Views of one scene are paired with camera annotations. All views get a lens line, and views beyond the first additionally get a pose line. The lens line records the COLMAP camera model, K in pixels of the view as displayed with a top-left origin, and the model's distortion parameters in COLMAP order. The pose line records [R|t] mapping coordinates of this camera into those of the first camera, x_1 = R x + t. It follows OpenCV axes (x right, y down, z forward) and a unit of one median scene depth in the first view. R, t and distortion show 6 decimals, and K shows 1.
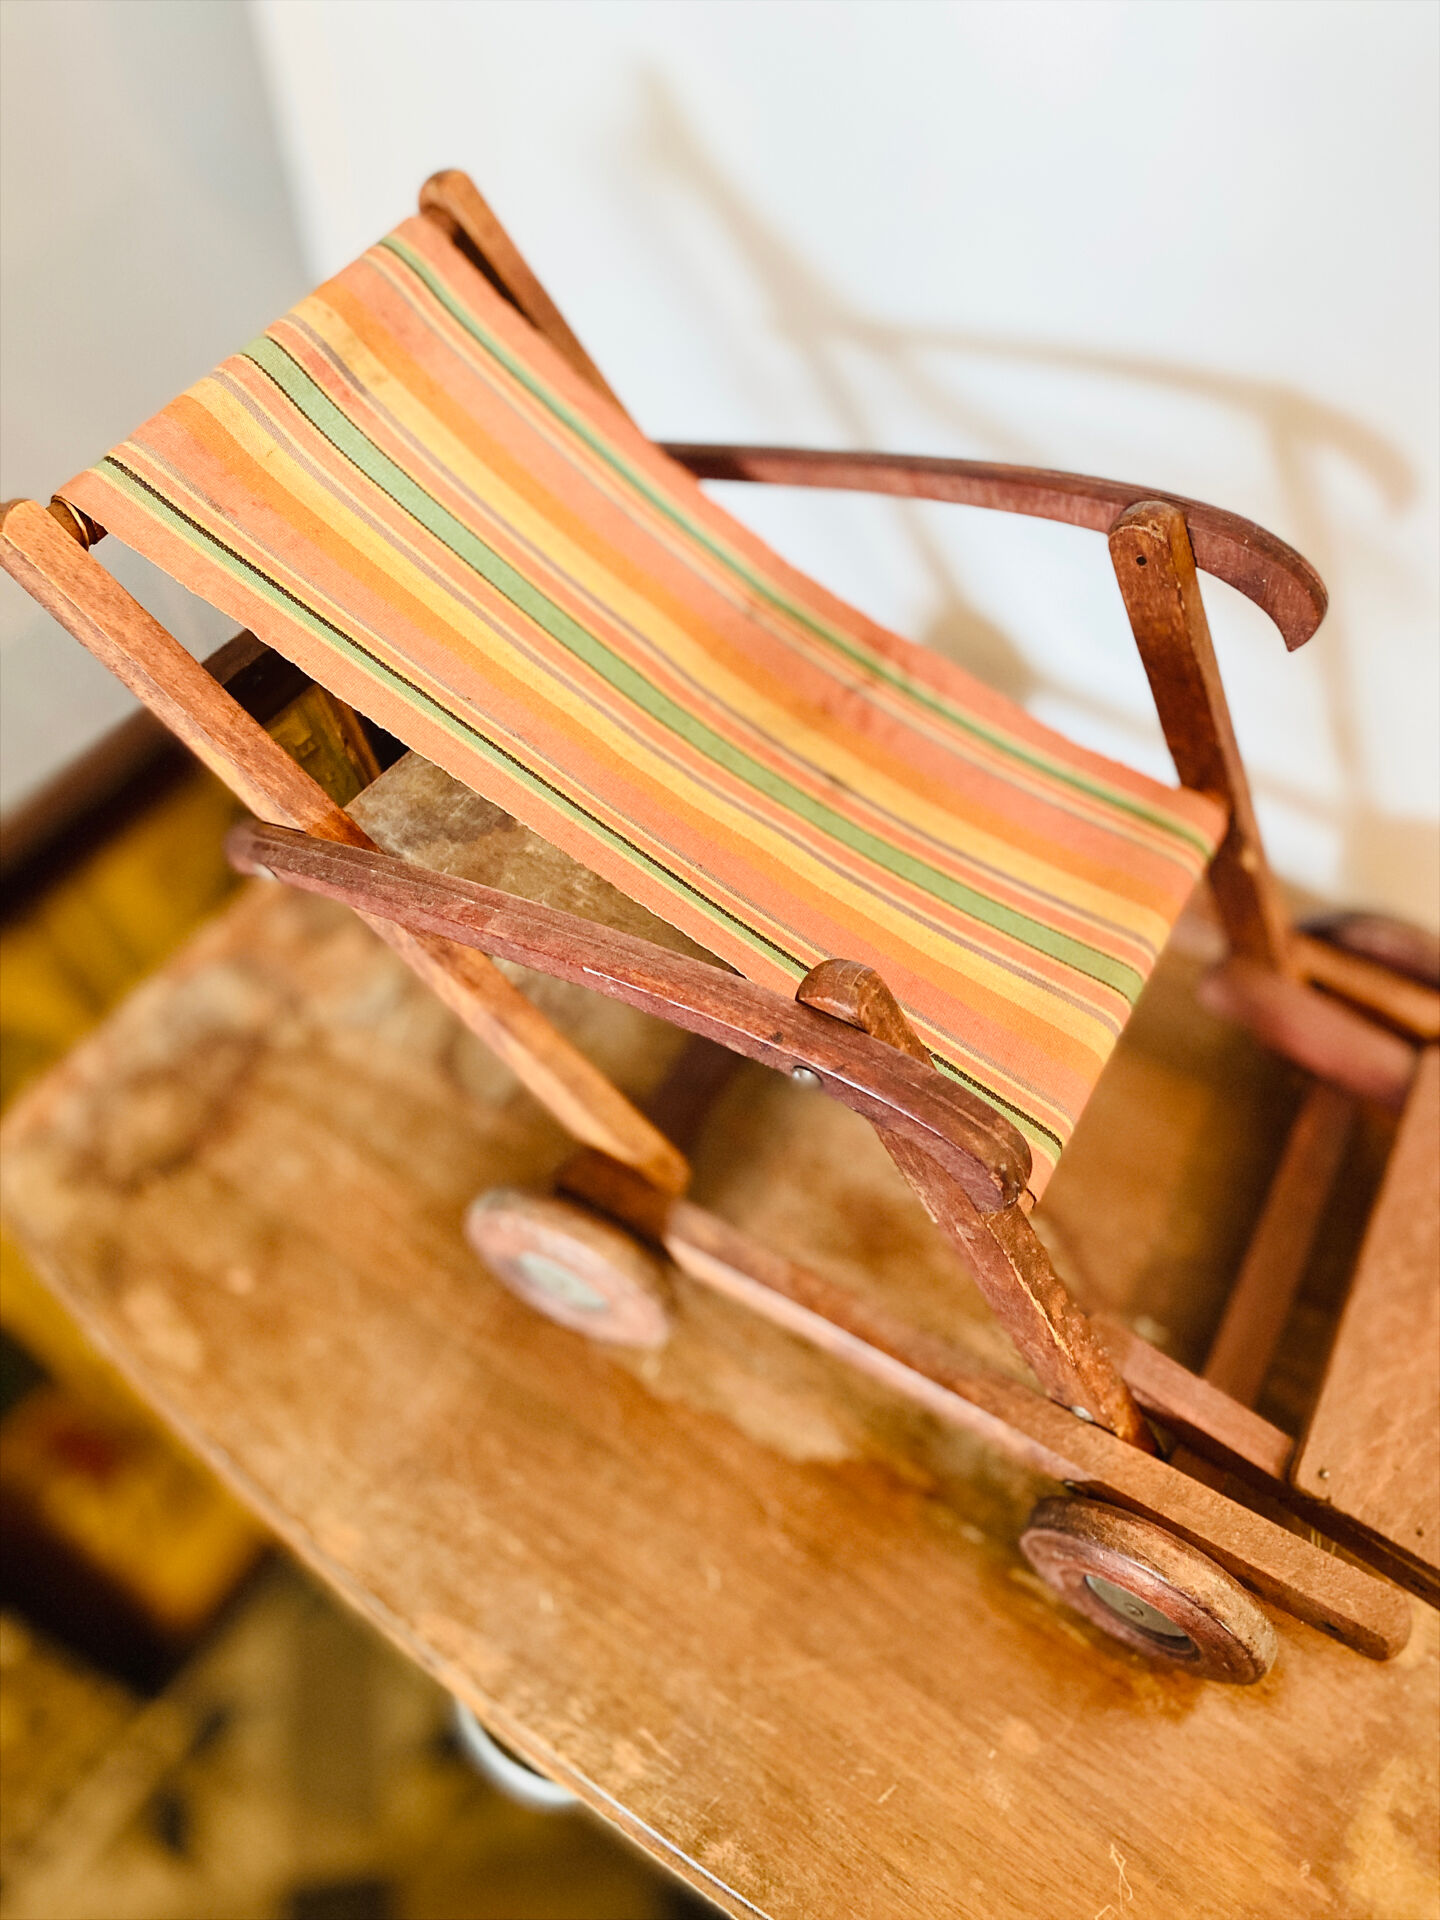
lens RADIAL K [[1491.5, 0, 710.4], [0, 1491.5, 956.2], [0, 0, 1]] dist [-0.006516, 0.013270]
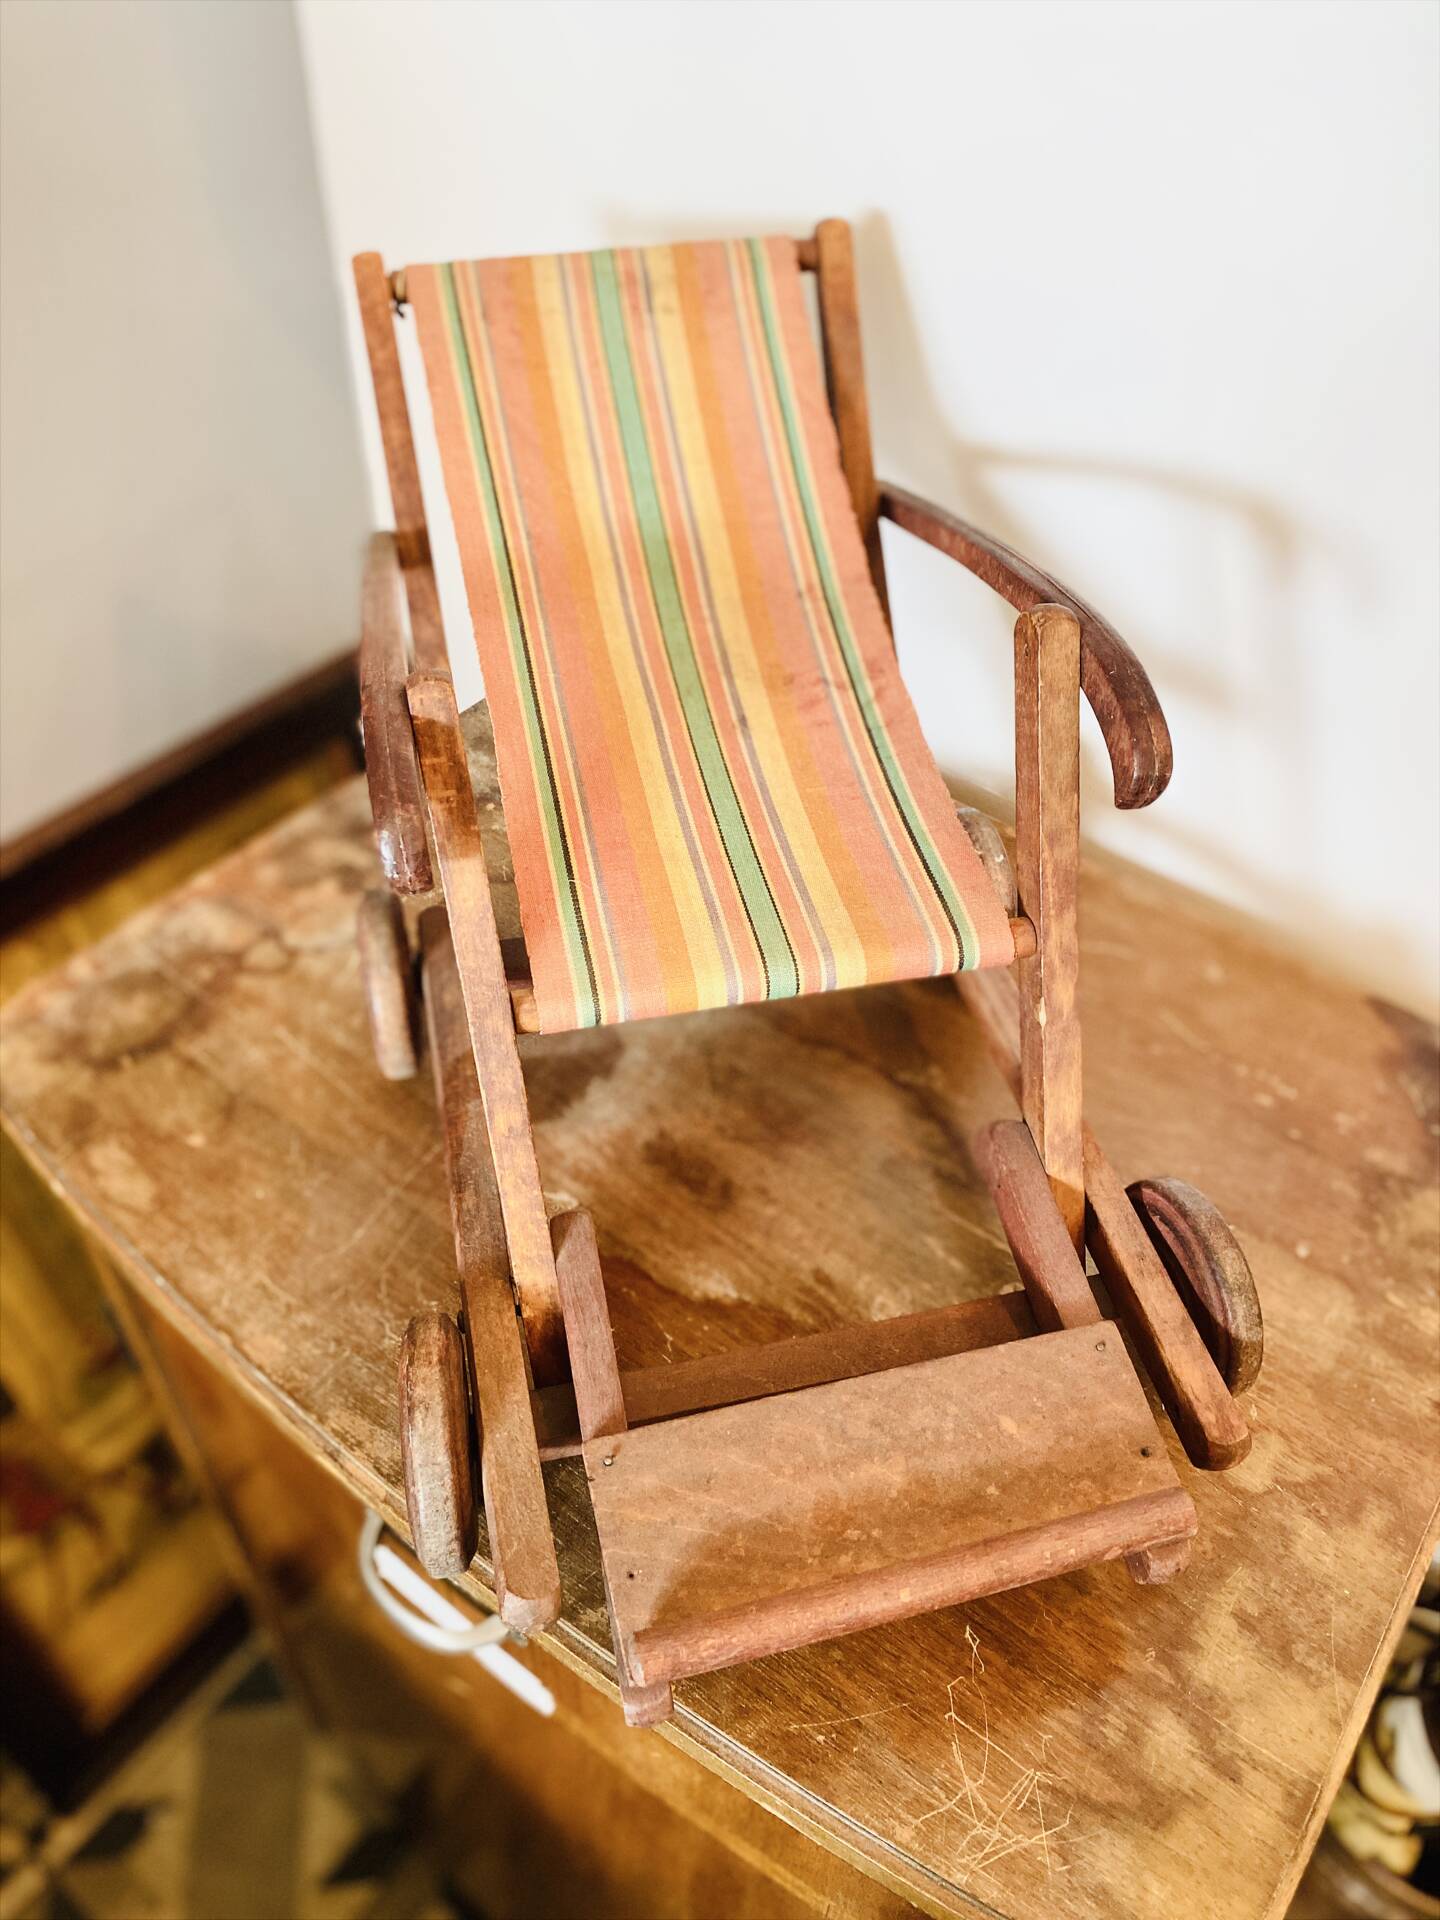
lens RADIAL K [[1491.5, 0, 717.4], [0, 1491.5, 939.6], [0, 0, 1]] dist [-0.006516, 0.013270]
pose [[0.999307, 0.036747, -0.006011, 0.079634], [-0.037213, 0.979934, -0.195815, 0.324369], [-0.001306, 0.195903, 0.980622, -0.119521]]
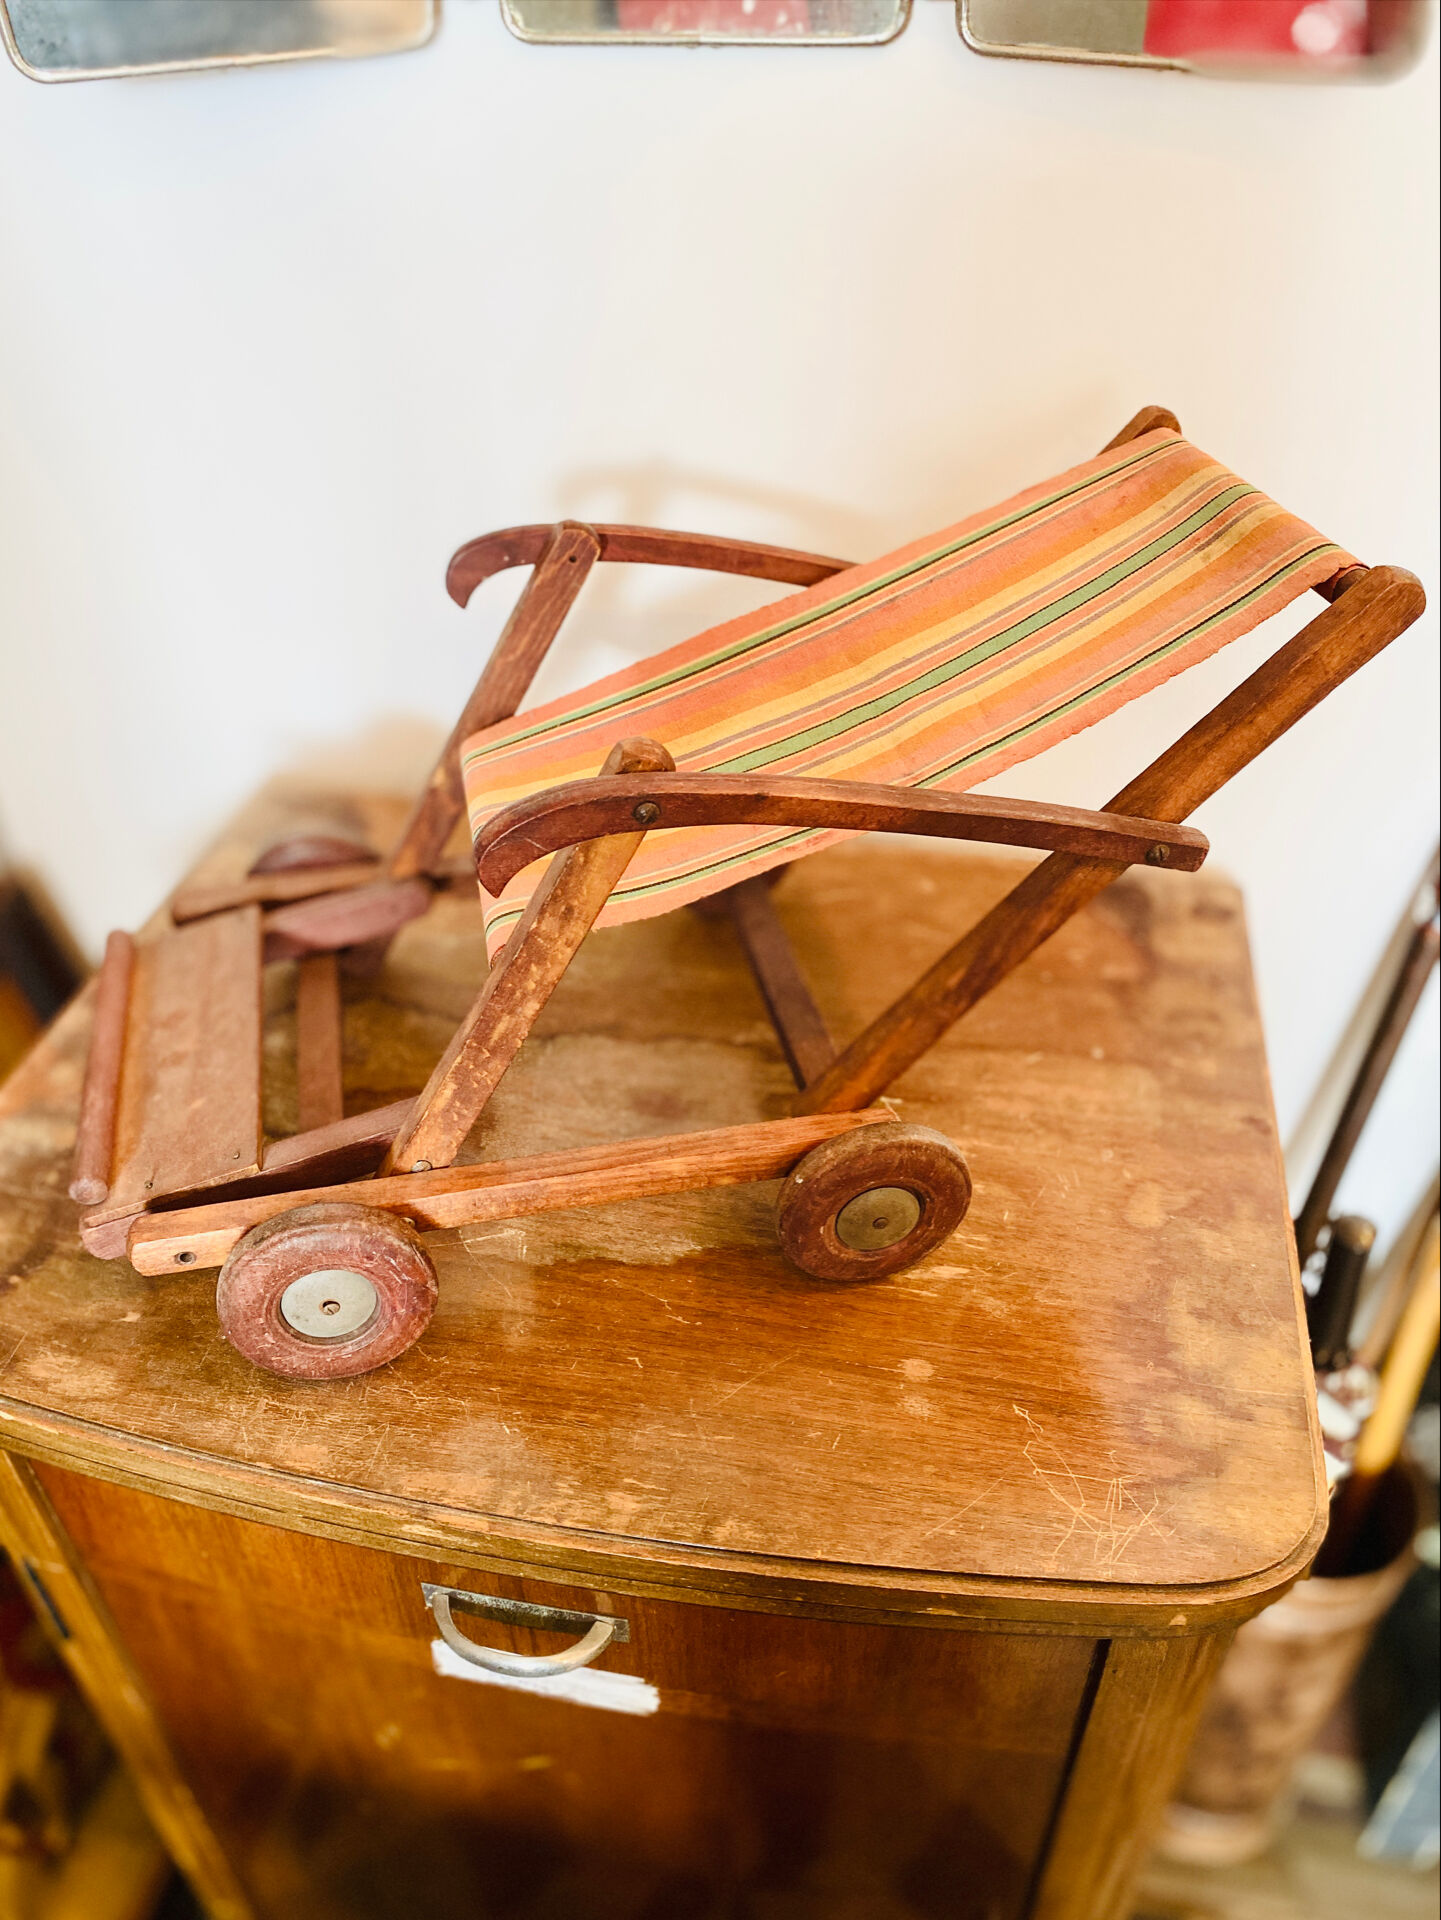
lens RADIAL K [[1491.5, 0, 714.6], [0, 1491.5, 957.5], [0, 0, 1]] dist [-0.006516, 0.013270]
pose [[0.913598, -0.268393, 0.305457, -0.225320], [0.346519, 0.906951, -0.239510, 0.456707], [-0.212752, 0.324662, 0.921592, -0.193239]]
